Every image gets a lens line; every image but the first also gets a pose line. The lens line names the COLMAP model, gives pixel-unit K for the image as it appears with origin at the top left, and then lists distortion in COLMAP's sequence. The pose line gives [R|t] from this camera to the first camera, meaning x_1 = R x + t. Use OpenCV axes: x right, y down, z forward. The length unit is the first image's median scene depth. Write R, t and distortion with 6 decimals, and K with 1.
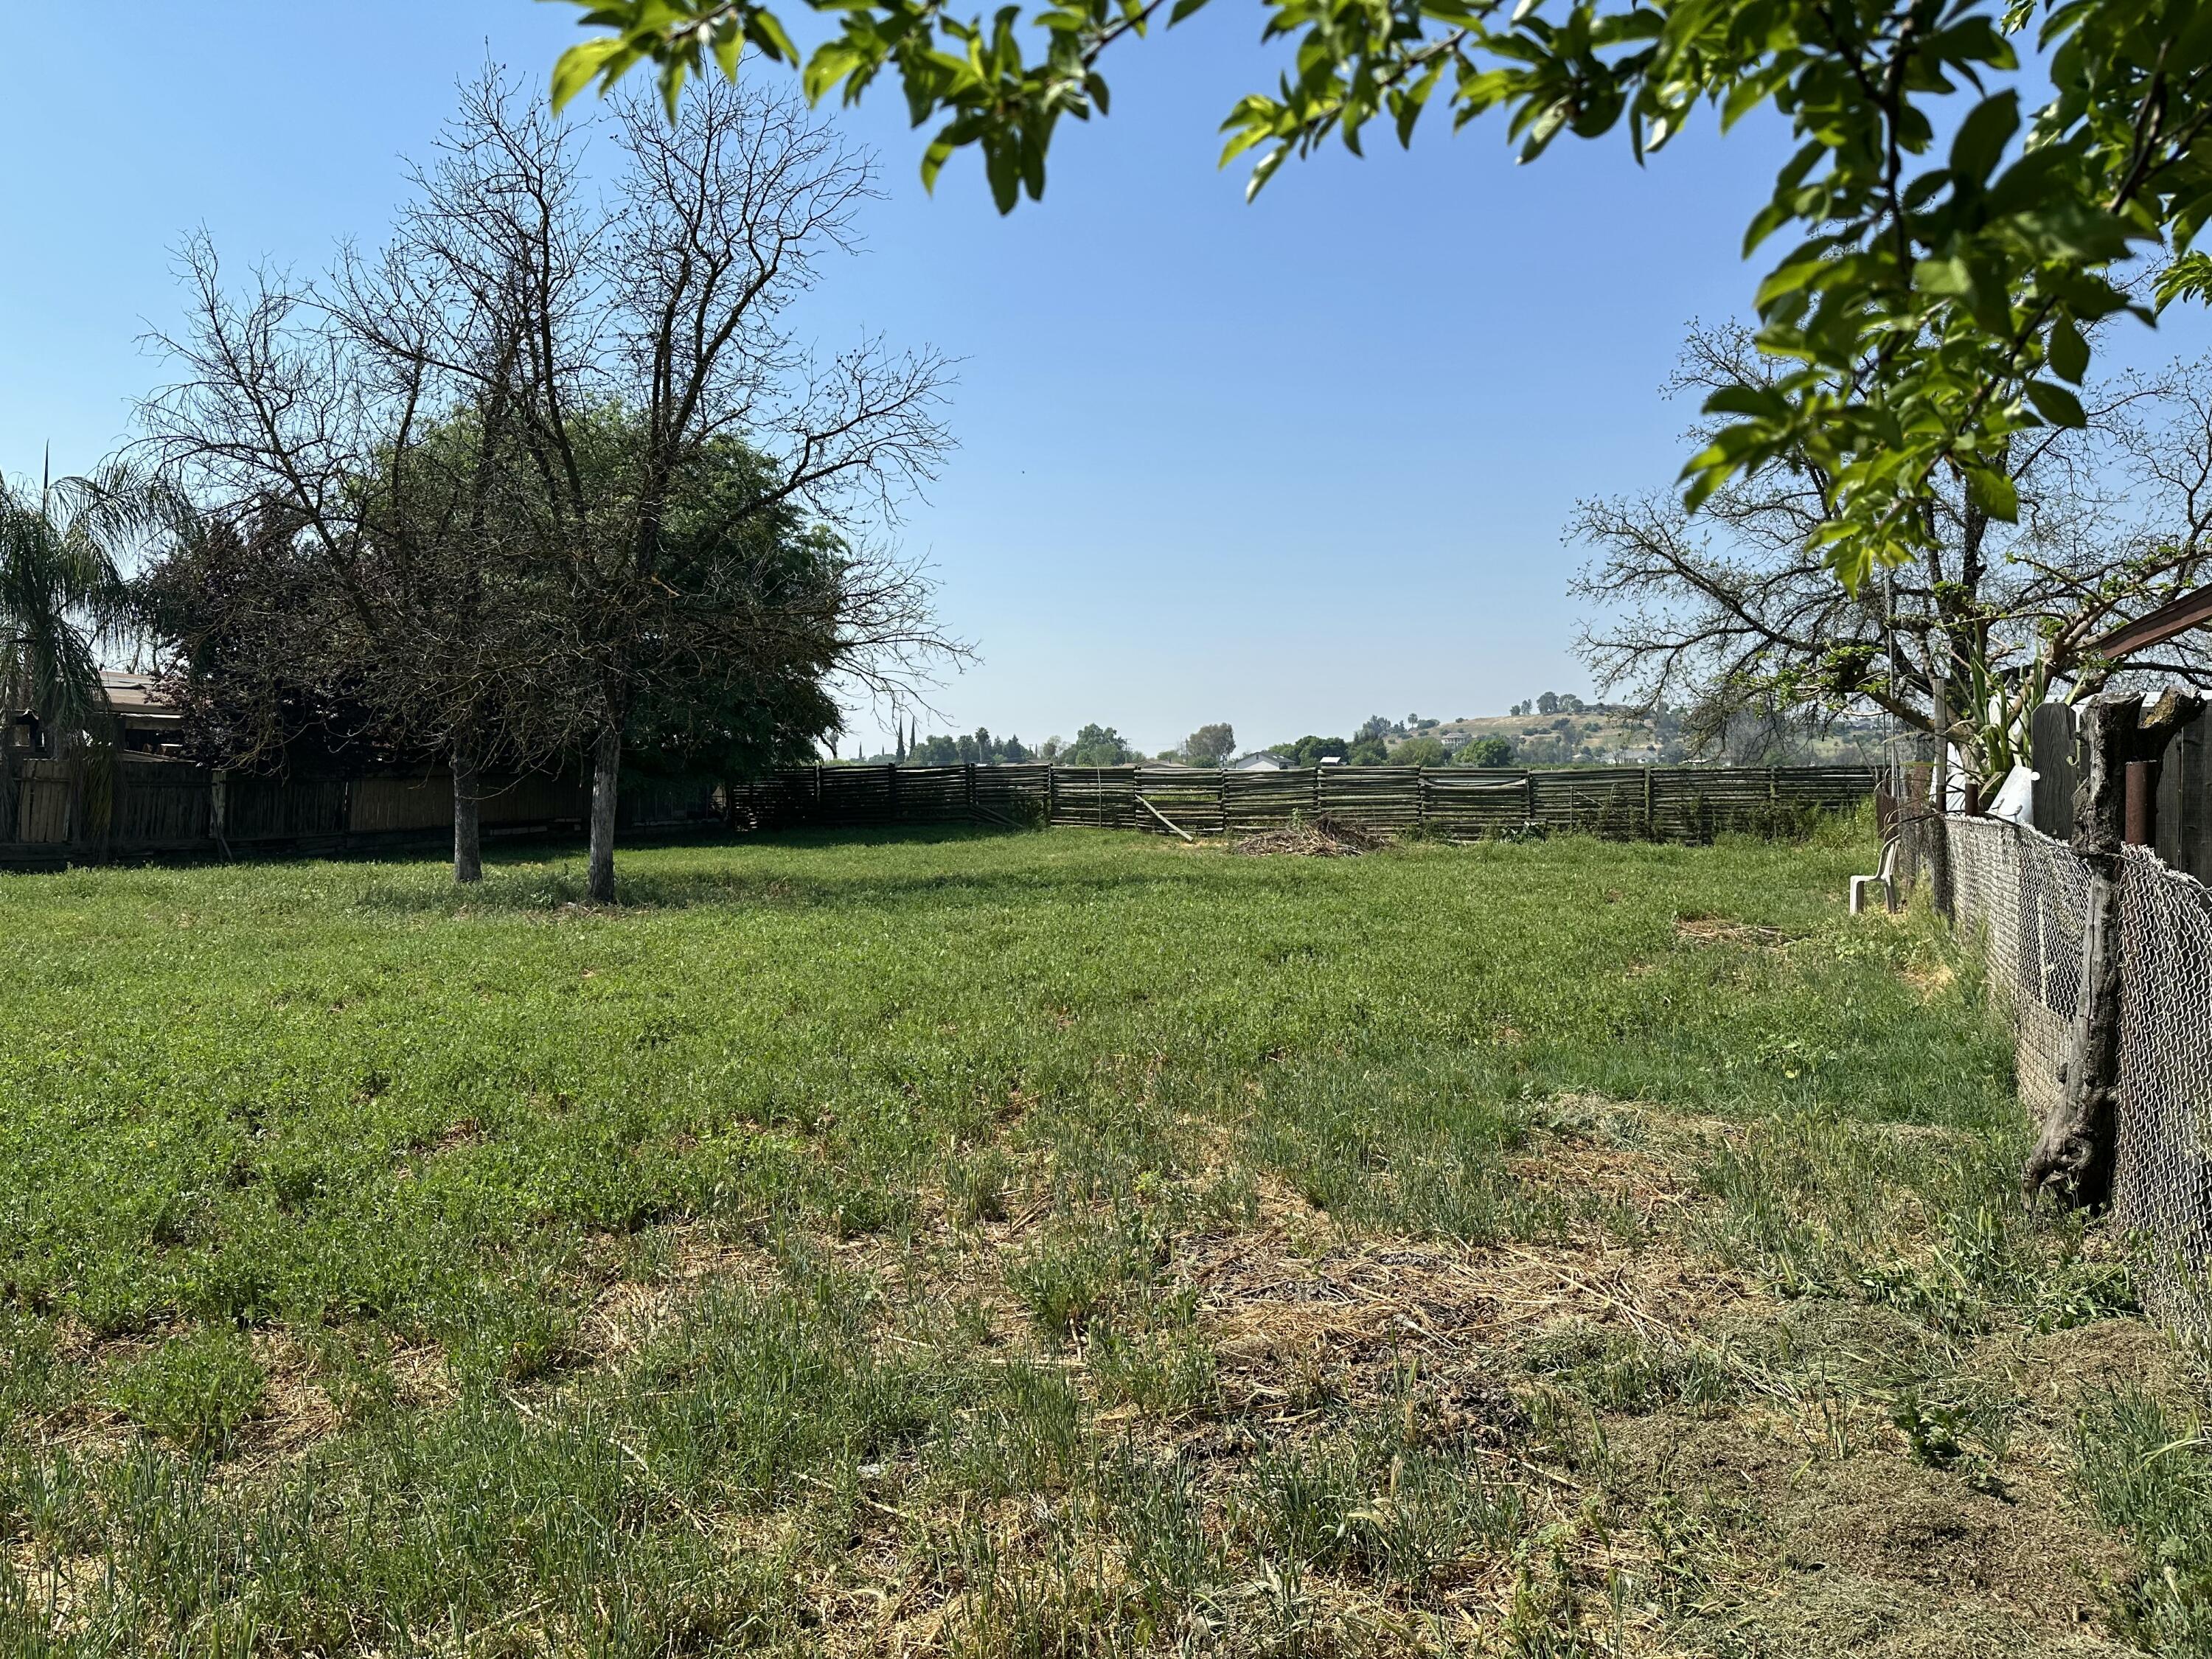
lens RADIAL K [[1549.0, 0, 1106.6], [0, 1549.0, 820.2], [0, 0, 1]] dist [0.077918, -0.106670]
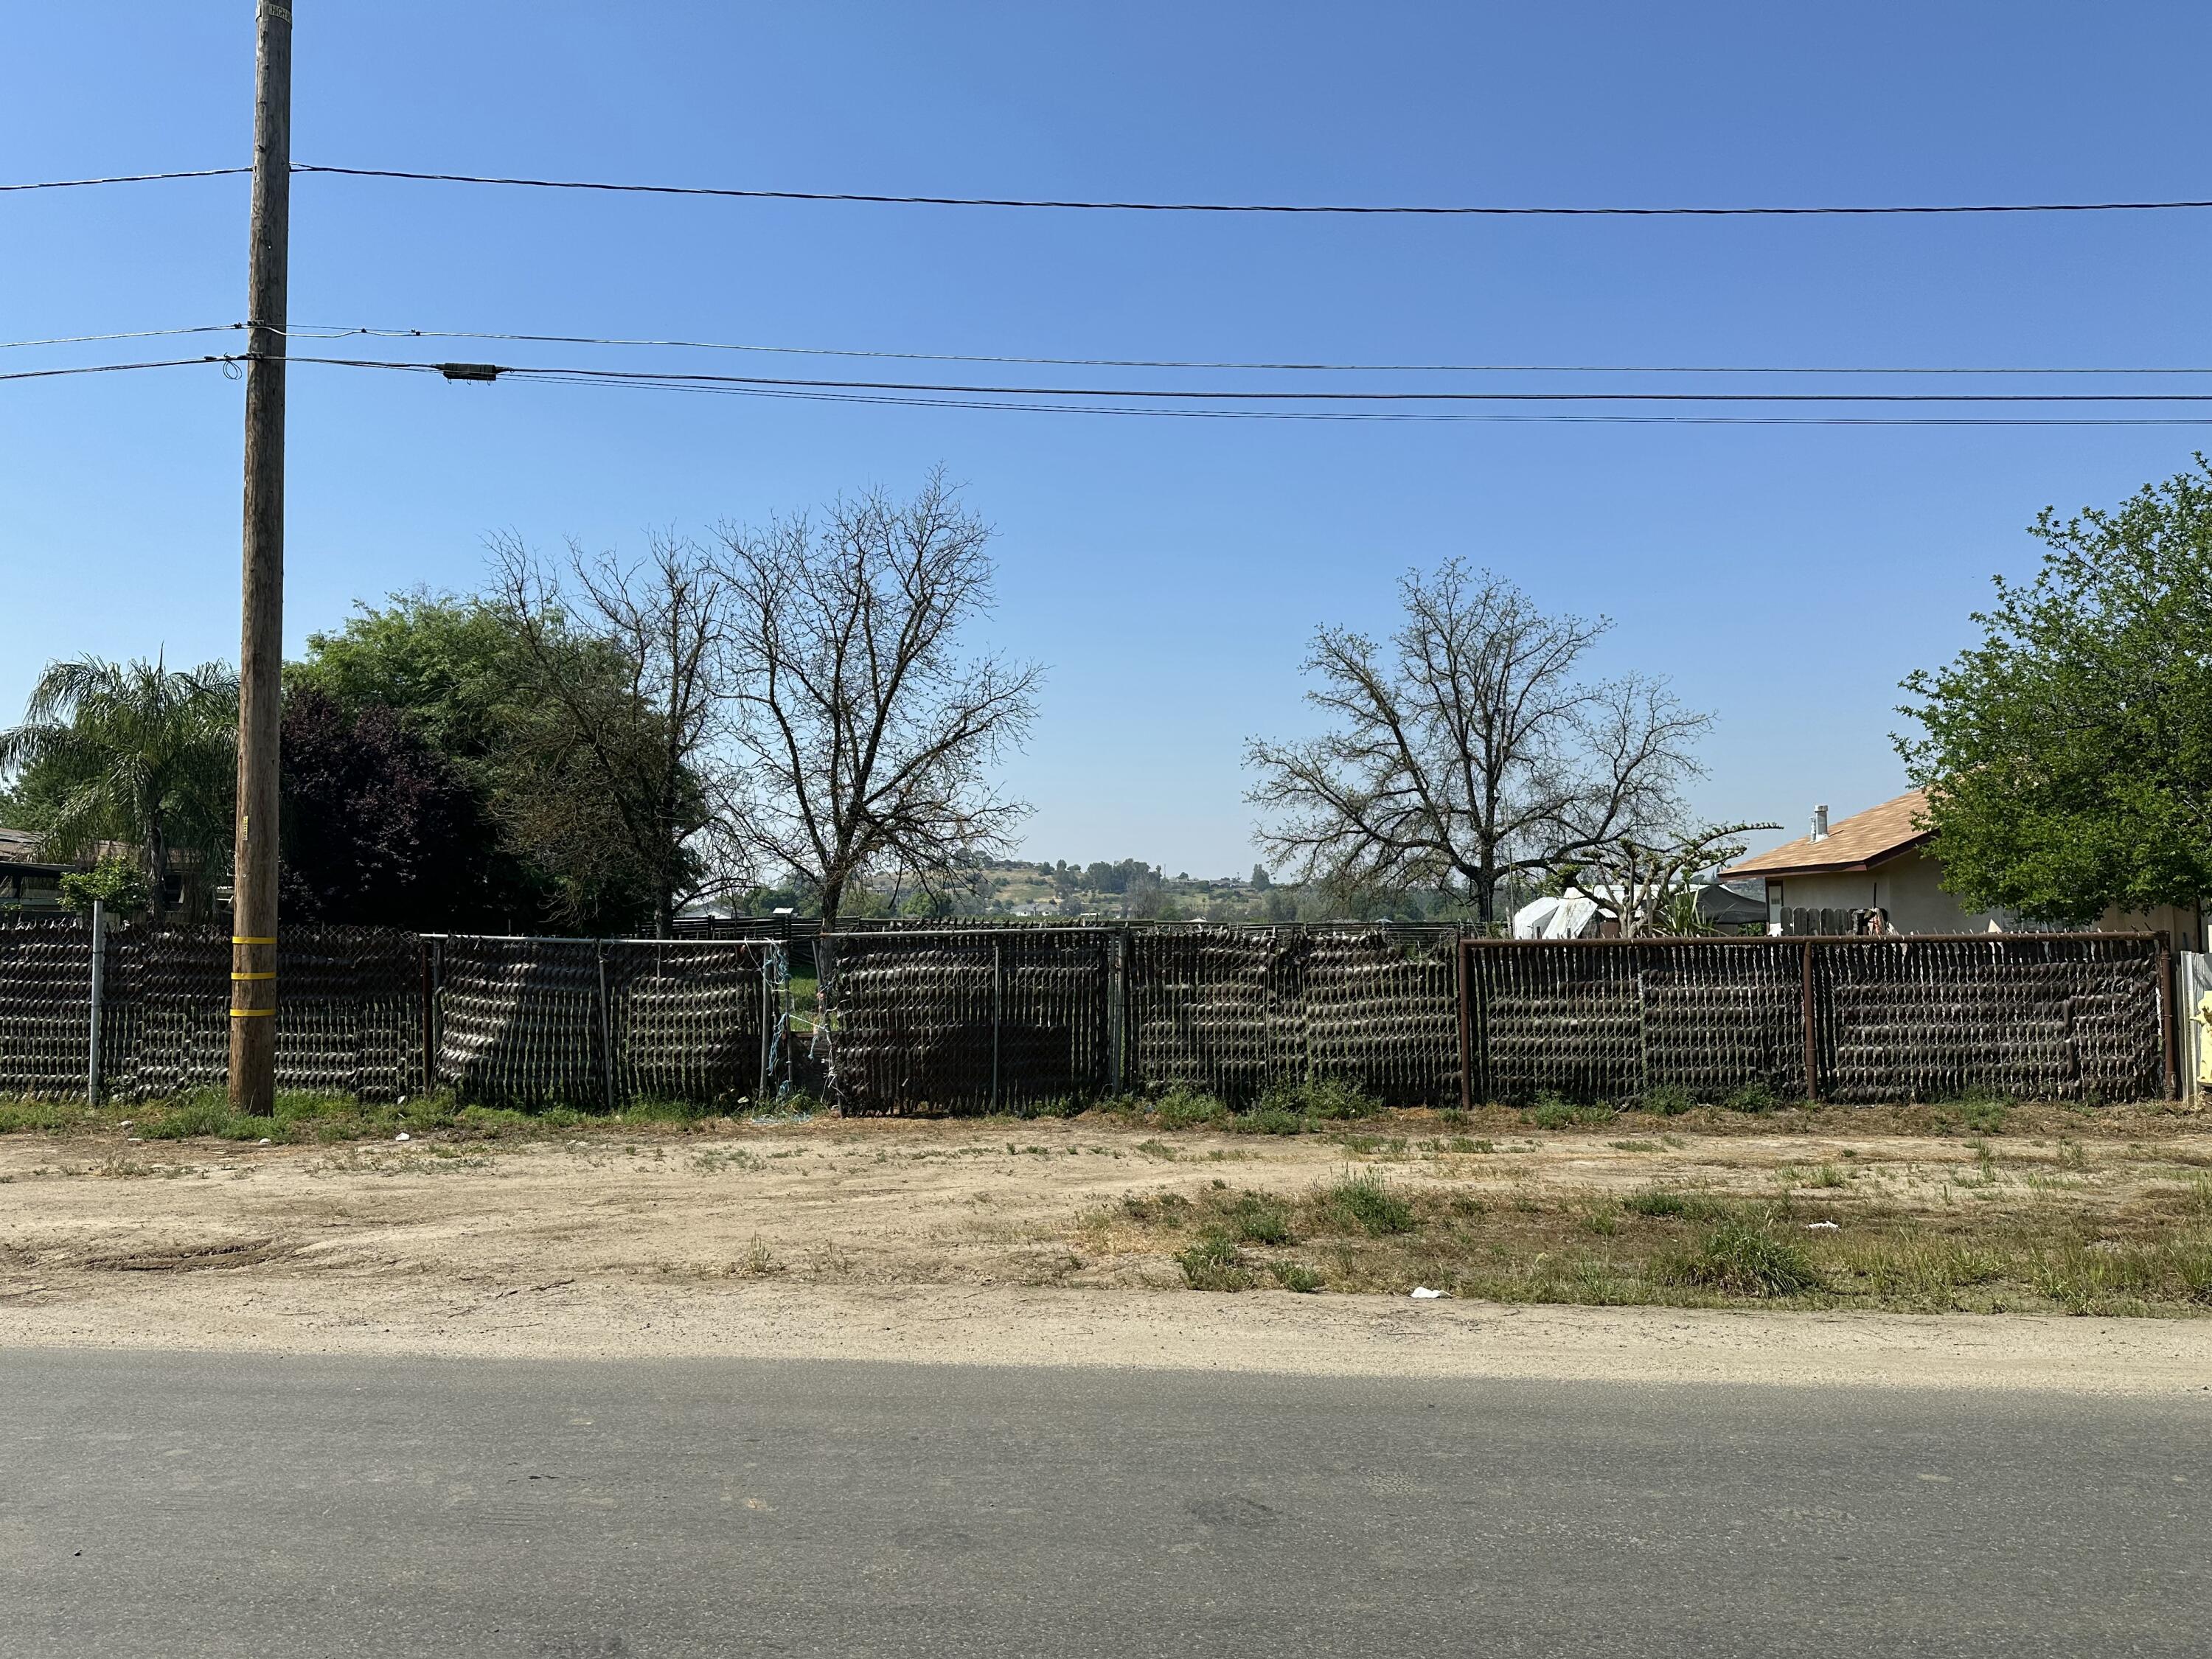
lens RADIAL K [[1549.0, 0, 1092.3], [0, 1549.0, 842.0], [0, 0, 1]] dist [0.077918, -0.106670]
pose [[0.930892, 0.023710, 0.364525, -0.610927], [0.006587, 0.996640, -0.081645, 0.014295], [-0.365236, 0.078404, 0.927607, -0.471812]]
